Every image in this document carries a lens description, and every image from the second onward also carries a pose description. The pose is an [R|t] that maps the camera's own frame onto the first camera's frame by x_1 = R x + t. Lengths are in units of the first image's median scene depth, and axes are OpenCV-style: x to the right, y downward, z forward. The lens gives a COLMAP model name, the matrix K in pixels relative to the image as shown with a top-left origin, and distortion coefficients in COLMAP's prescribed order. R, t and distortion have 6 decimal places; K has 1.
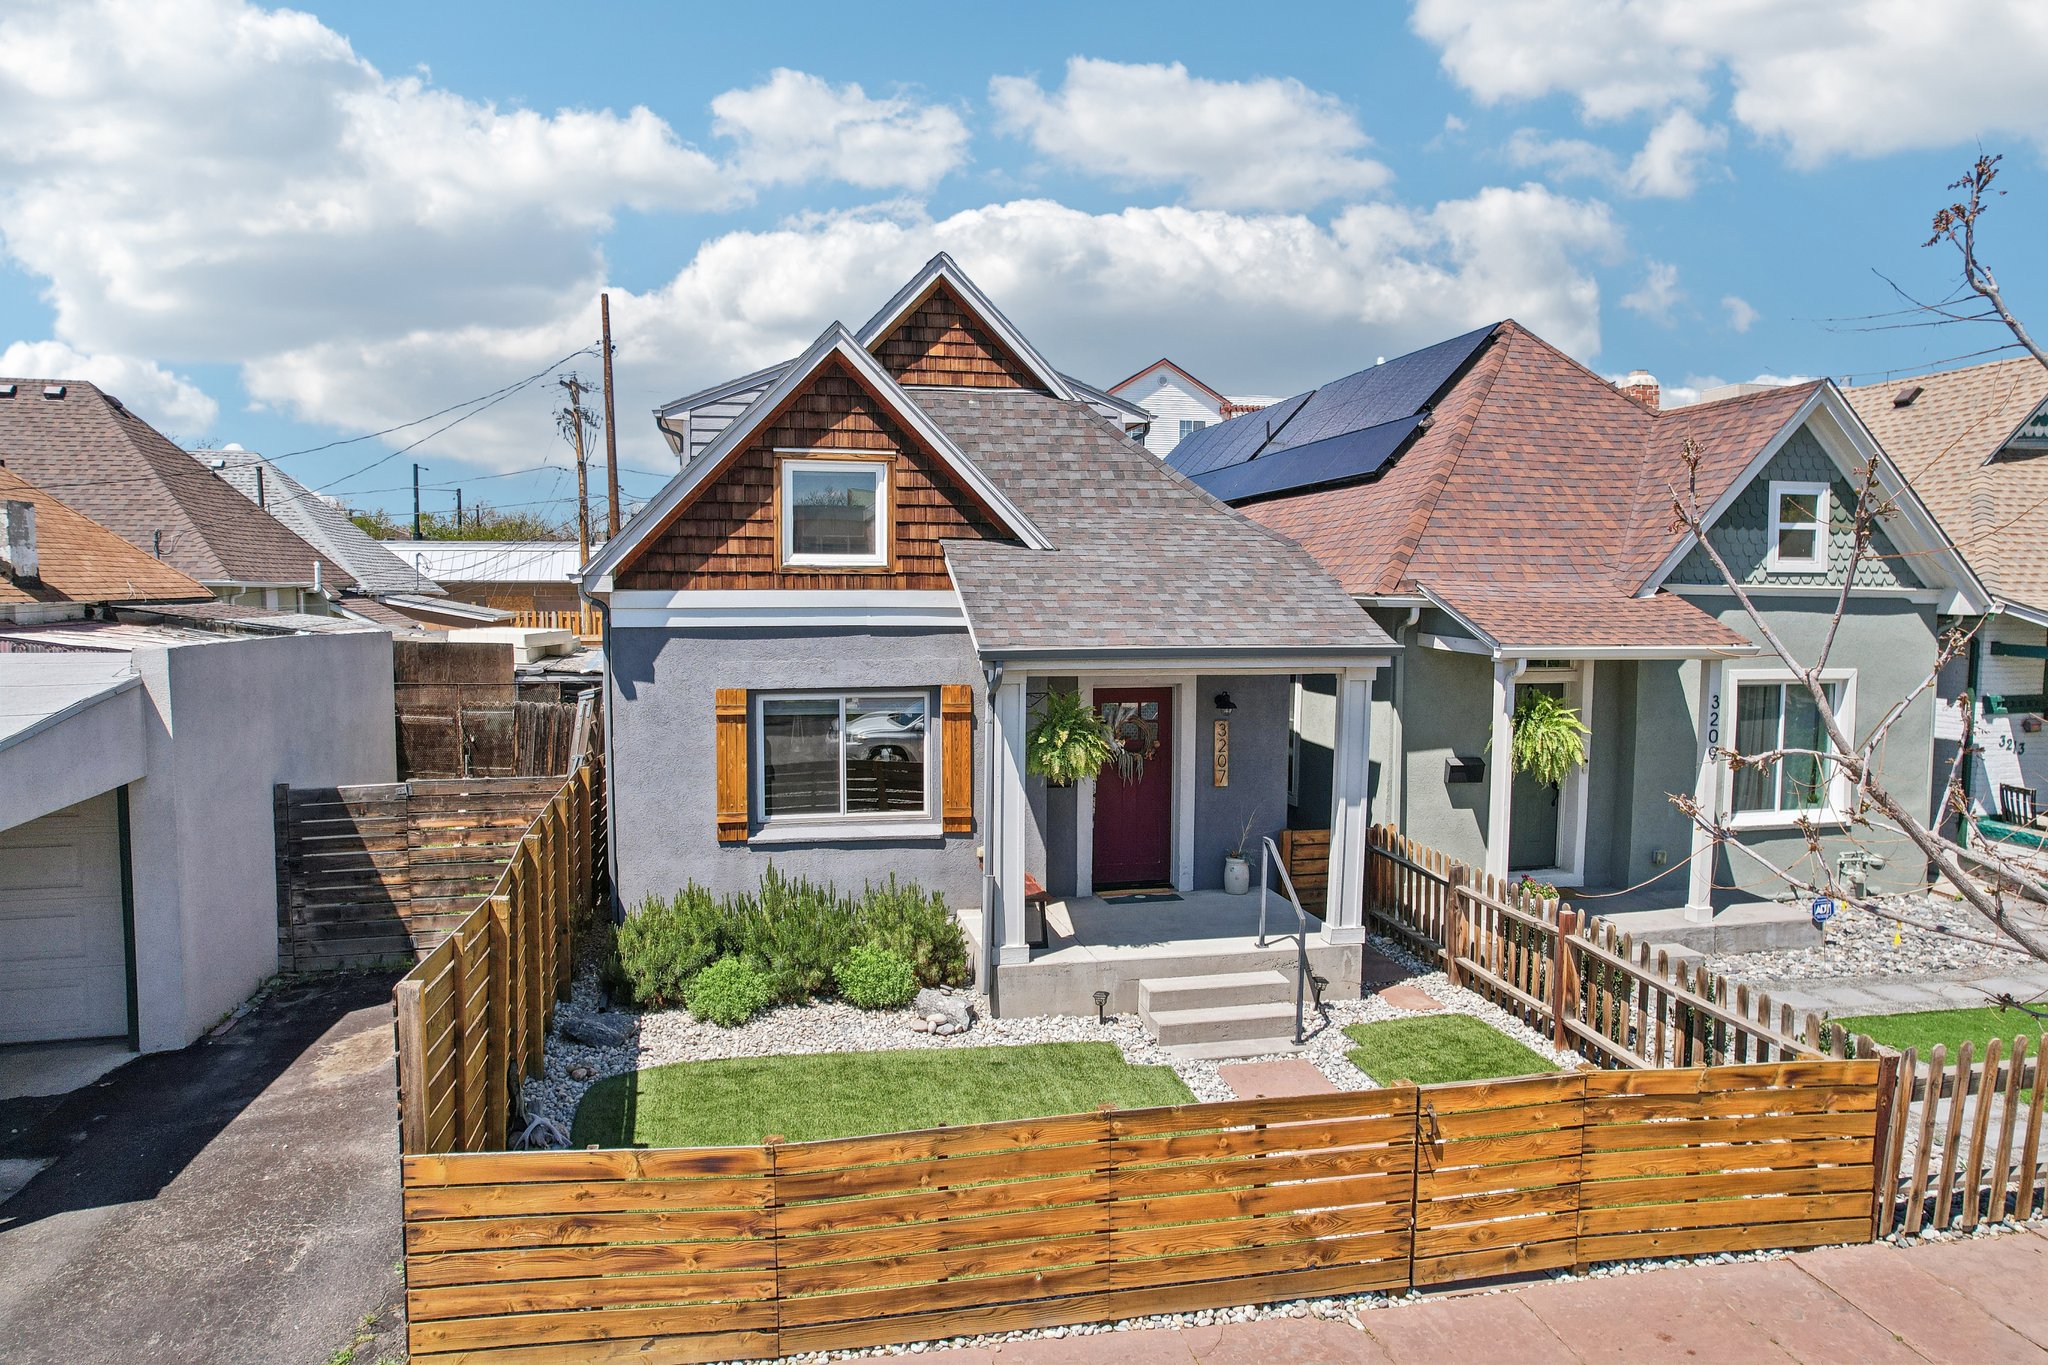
lens RADIAL K [[1310.5, 0, 1024.0], [0, 1310.5, 682.5], [0, 0, 1]] dist [-0.044307, -0.001408]
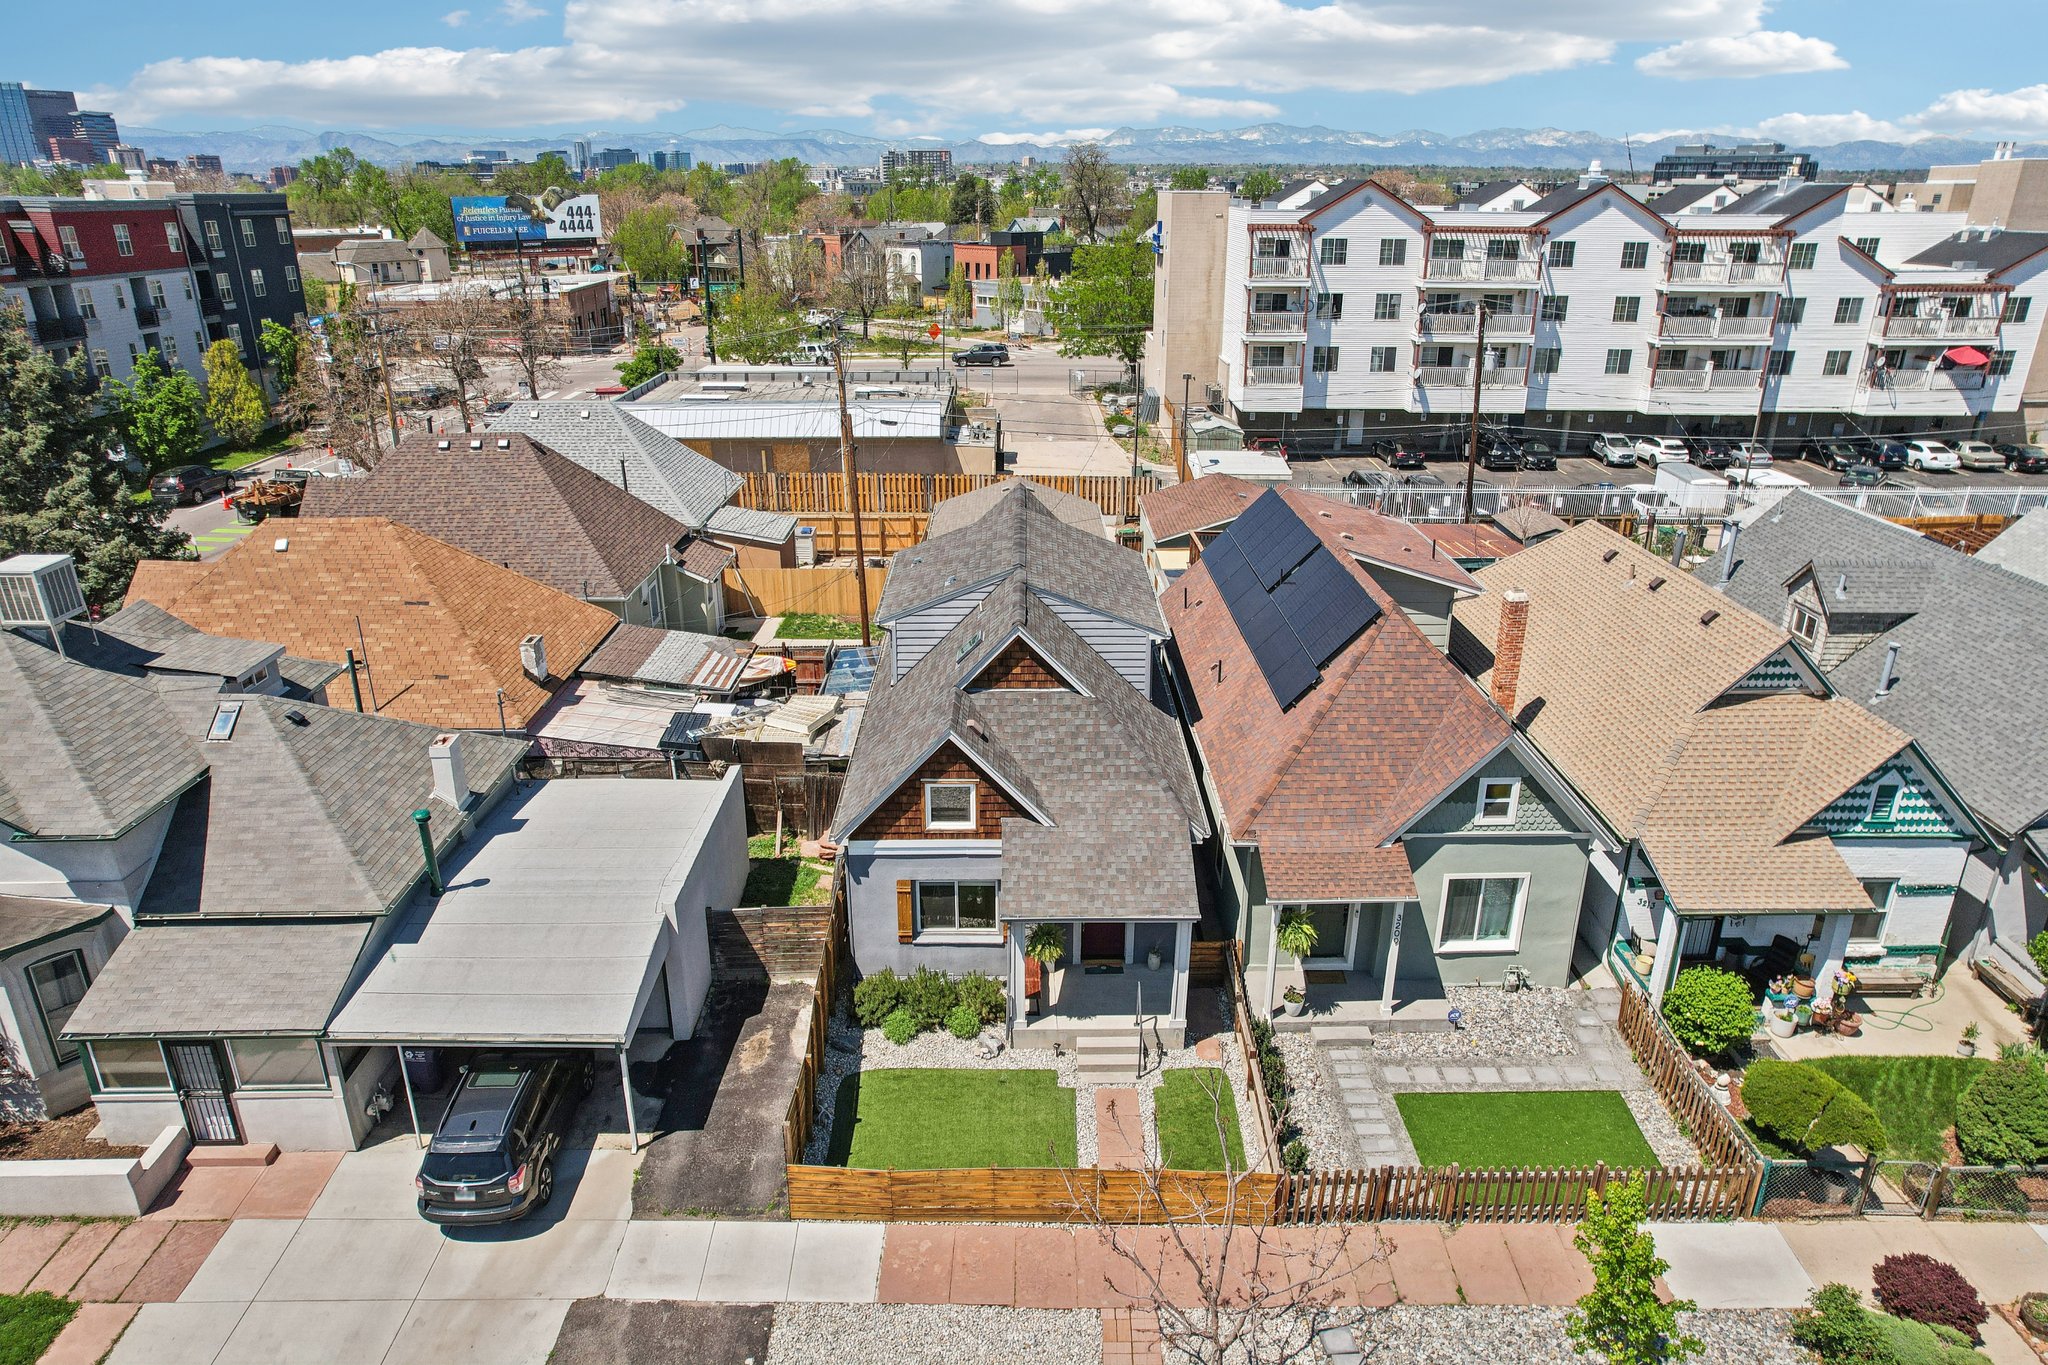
lens RADIAL K [[1310.5, 0, 1024.0], [0, 1310.5, 682.5], [0, 0, 1]] dist [-0.044307, -0.001408]
pose [[0.979271, 0.068301, -0.190692, 0.351539], [-0.010376, 0.957112, 0.289531, -0.916028], [0.202289, -0.281551, 0.937981, -0.868630]]
